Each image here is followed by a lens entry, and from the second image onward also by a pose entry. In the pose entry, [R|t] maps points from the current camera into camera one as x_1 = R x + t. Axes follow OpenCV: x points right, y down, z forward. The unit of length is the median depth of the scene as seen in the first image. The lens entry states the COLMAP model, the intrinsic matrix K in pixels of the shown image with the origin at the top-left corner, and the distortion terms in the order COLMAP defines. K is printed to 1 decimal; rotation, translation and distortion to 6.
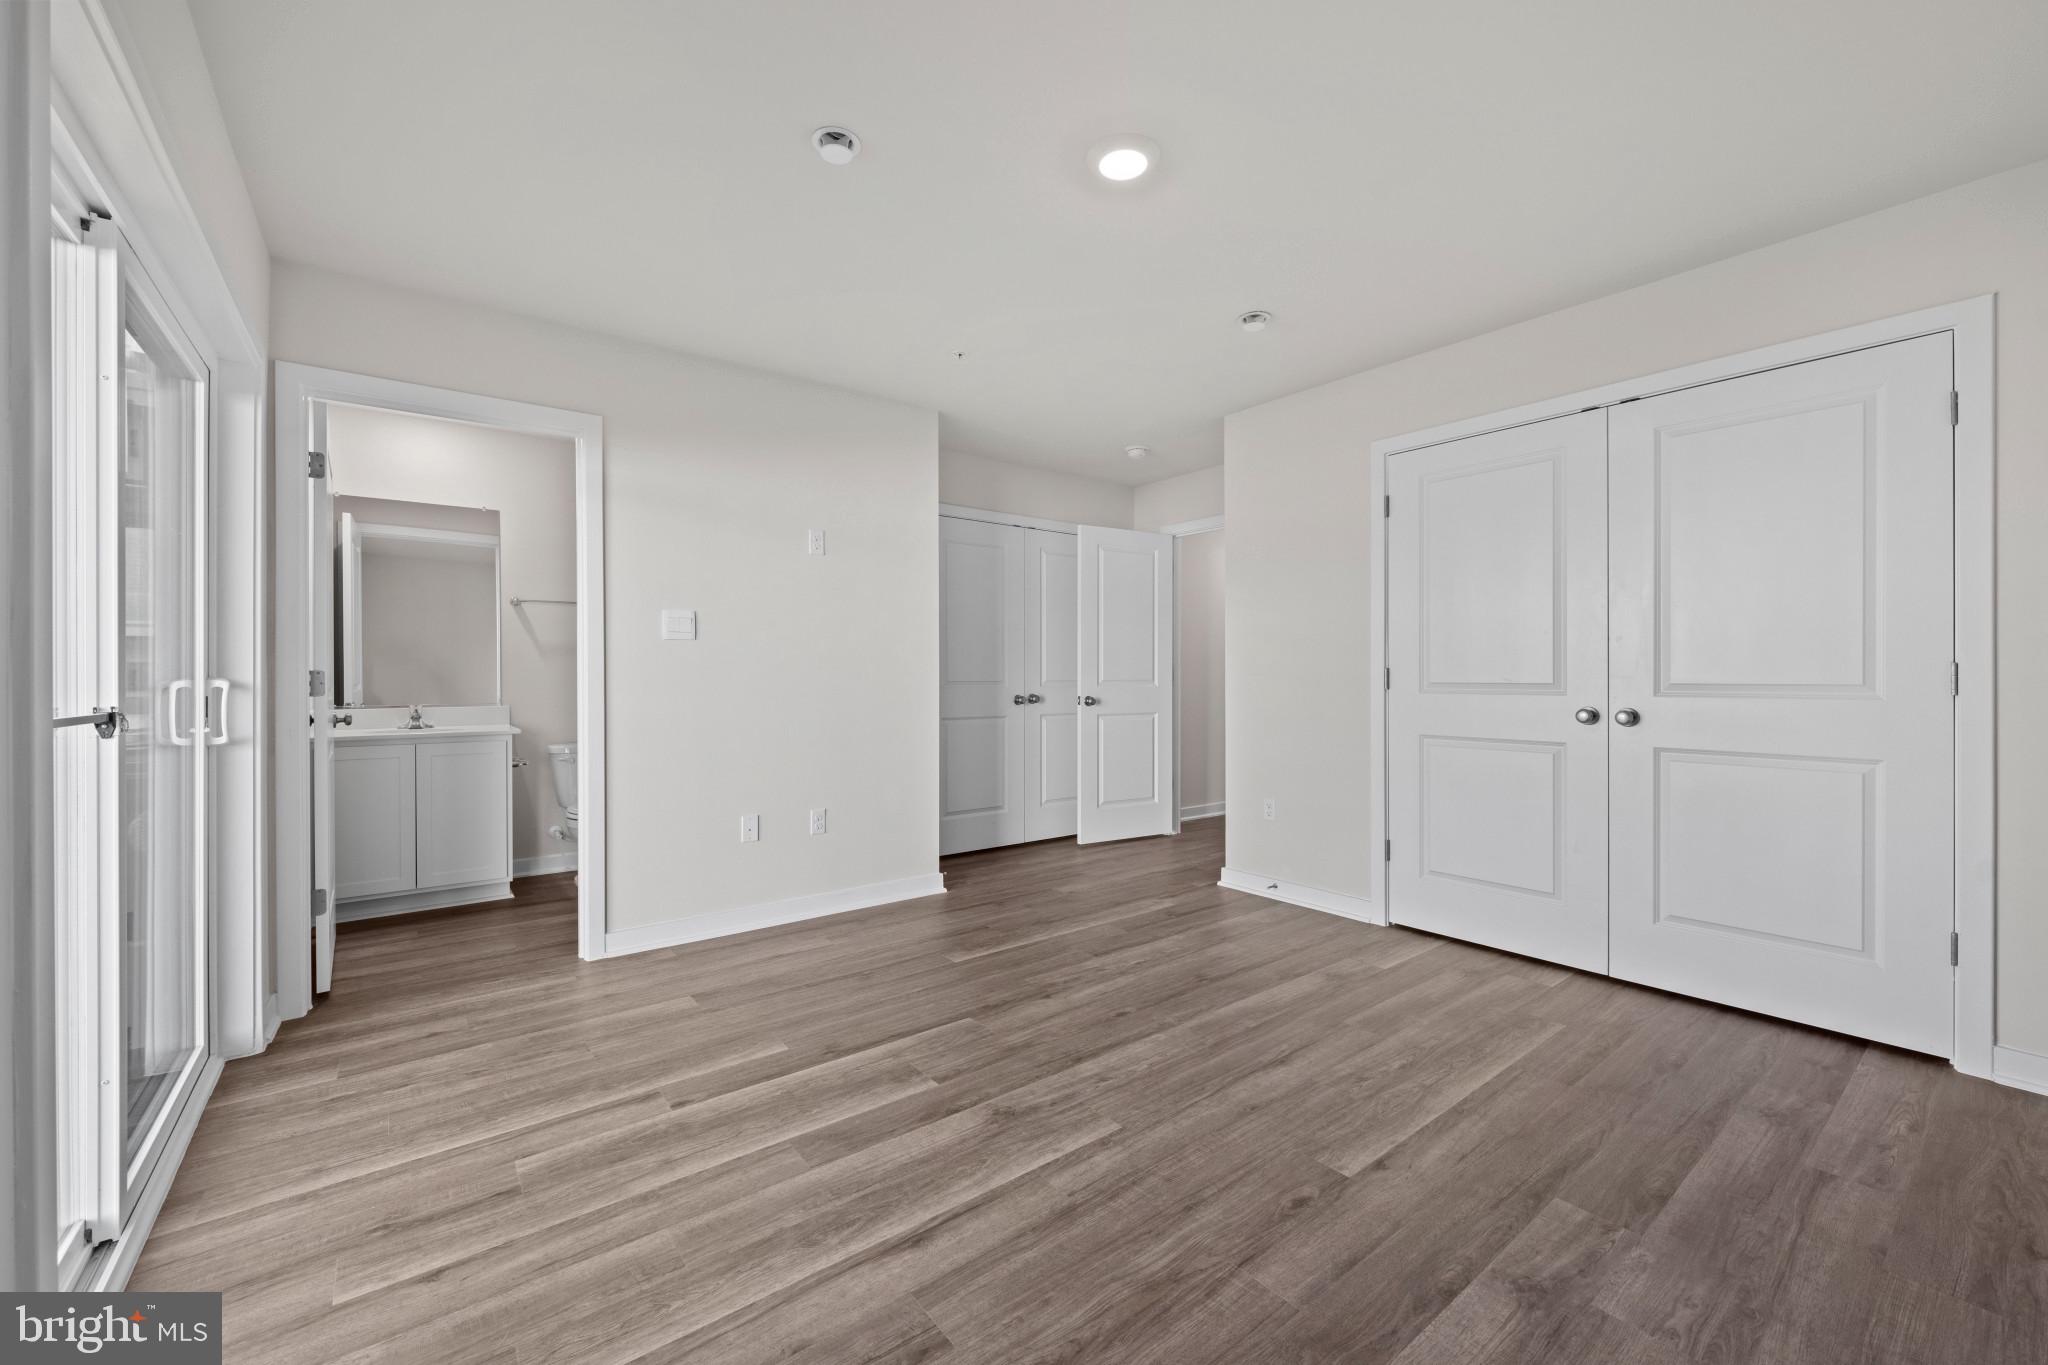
lens RADIAL K [[885.1, 0, 1025.8], [0, 885.1, 675.9], [0, 0, 1]] dist [-0.000657, -0.000076]
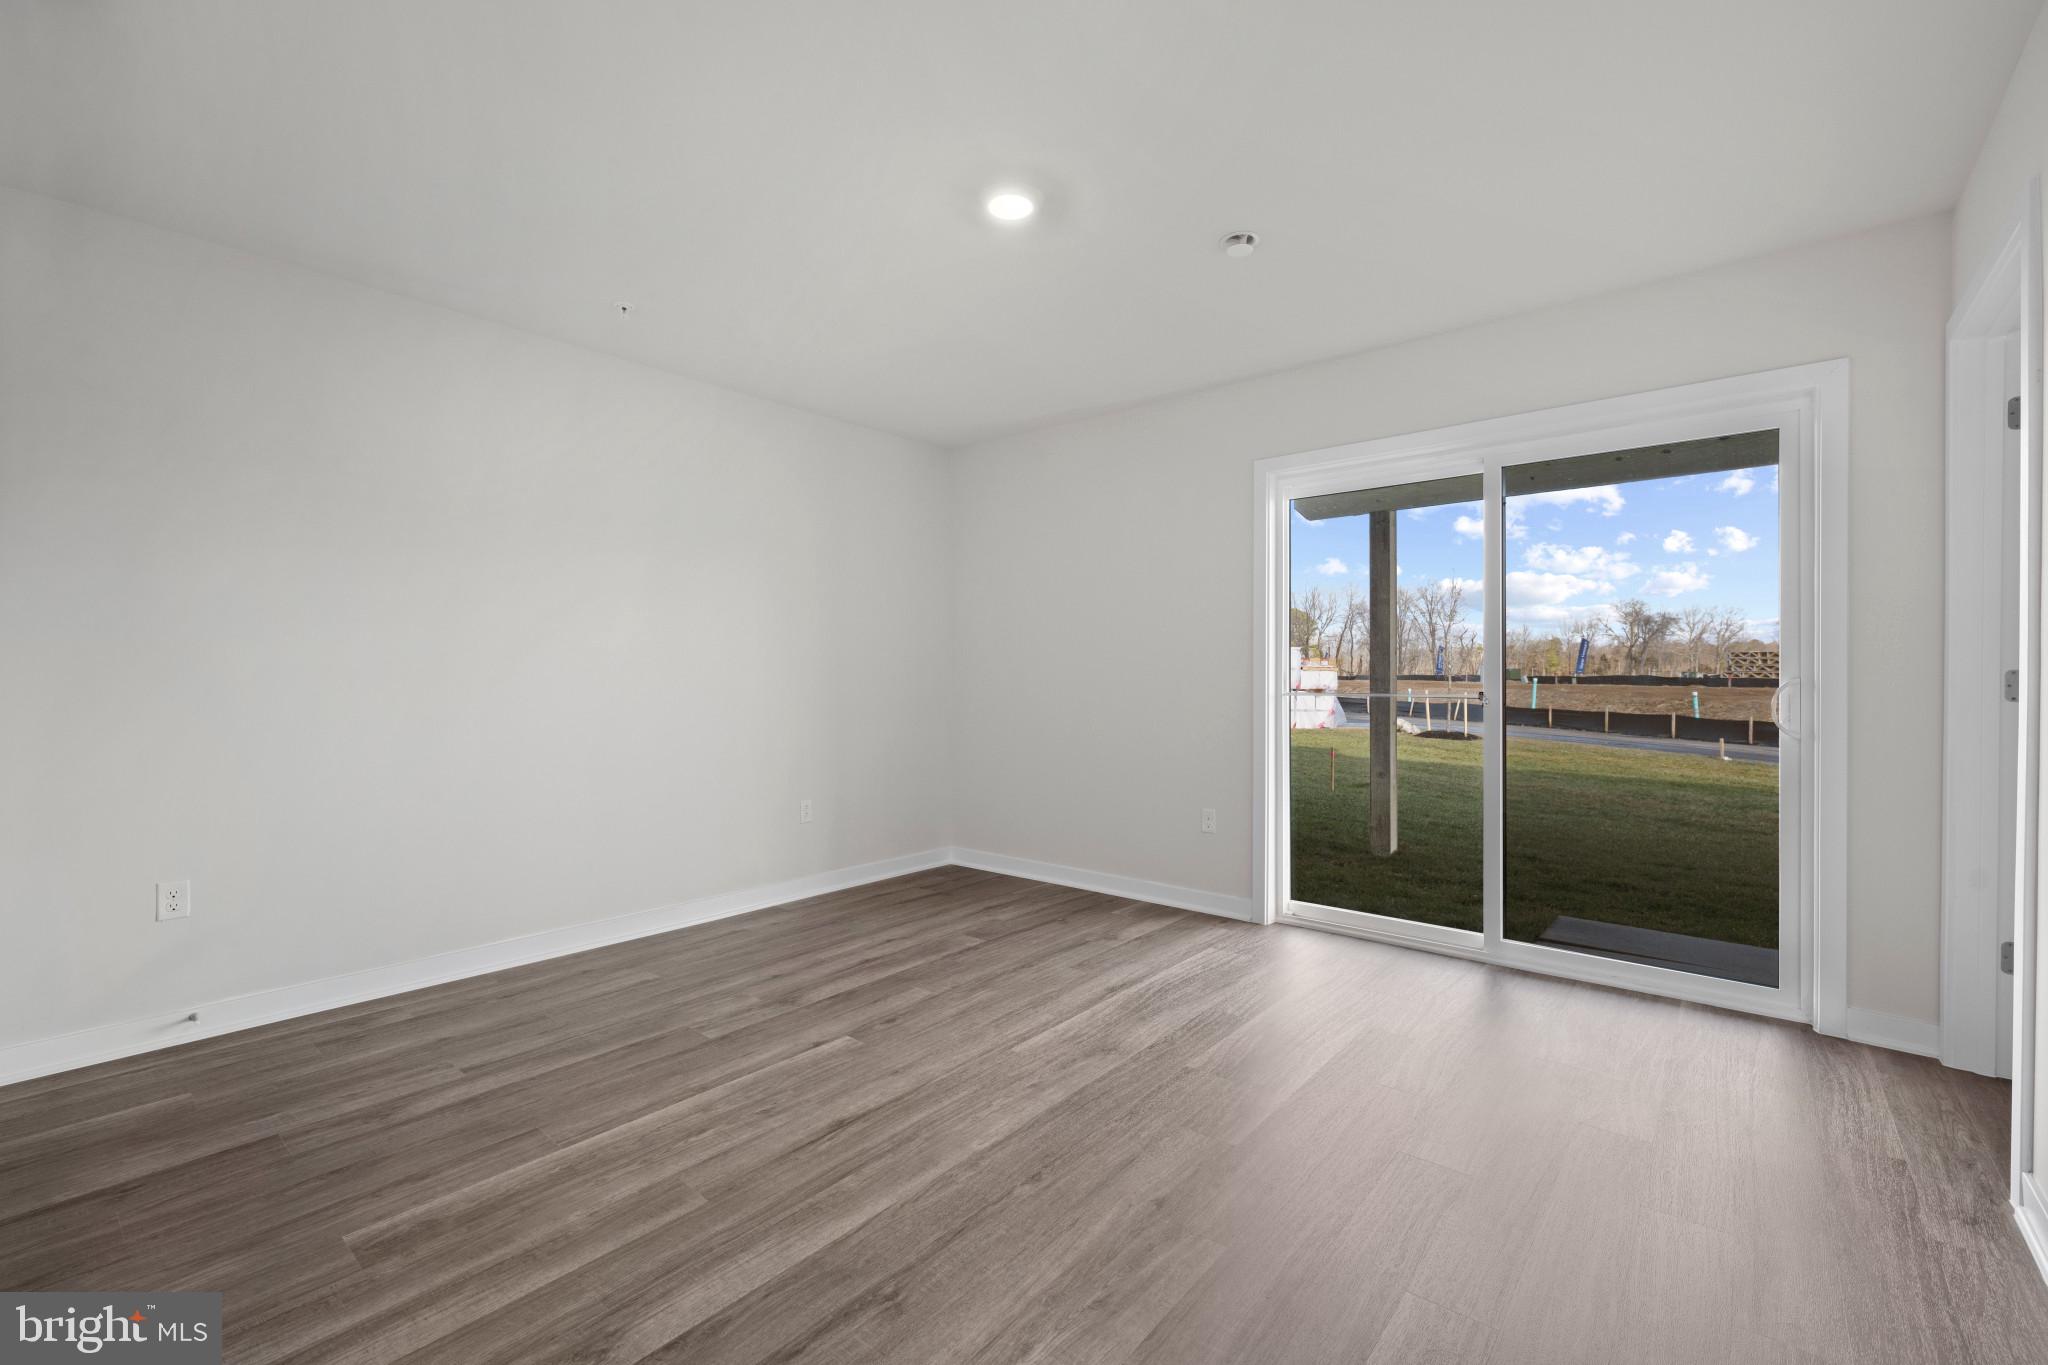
lens RADIAL K [[885.1, 0, 1025.8], [0, 885.1, 675.9], [0, 0, 1]] dist [-0.000657, -0.000076]
pose [[-0.980544, 0.000885, -0.196298, 0.338400], [0.000499, 0.999998, 0.002017, -0.008049], [0.196300, 0.001880, -0.980542, 2.274586]]
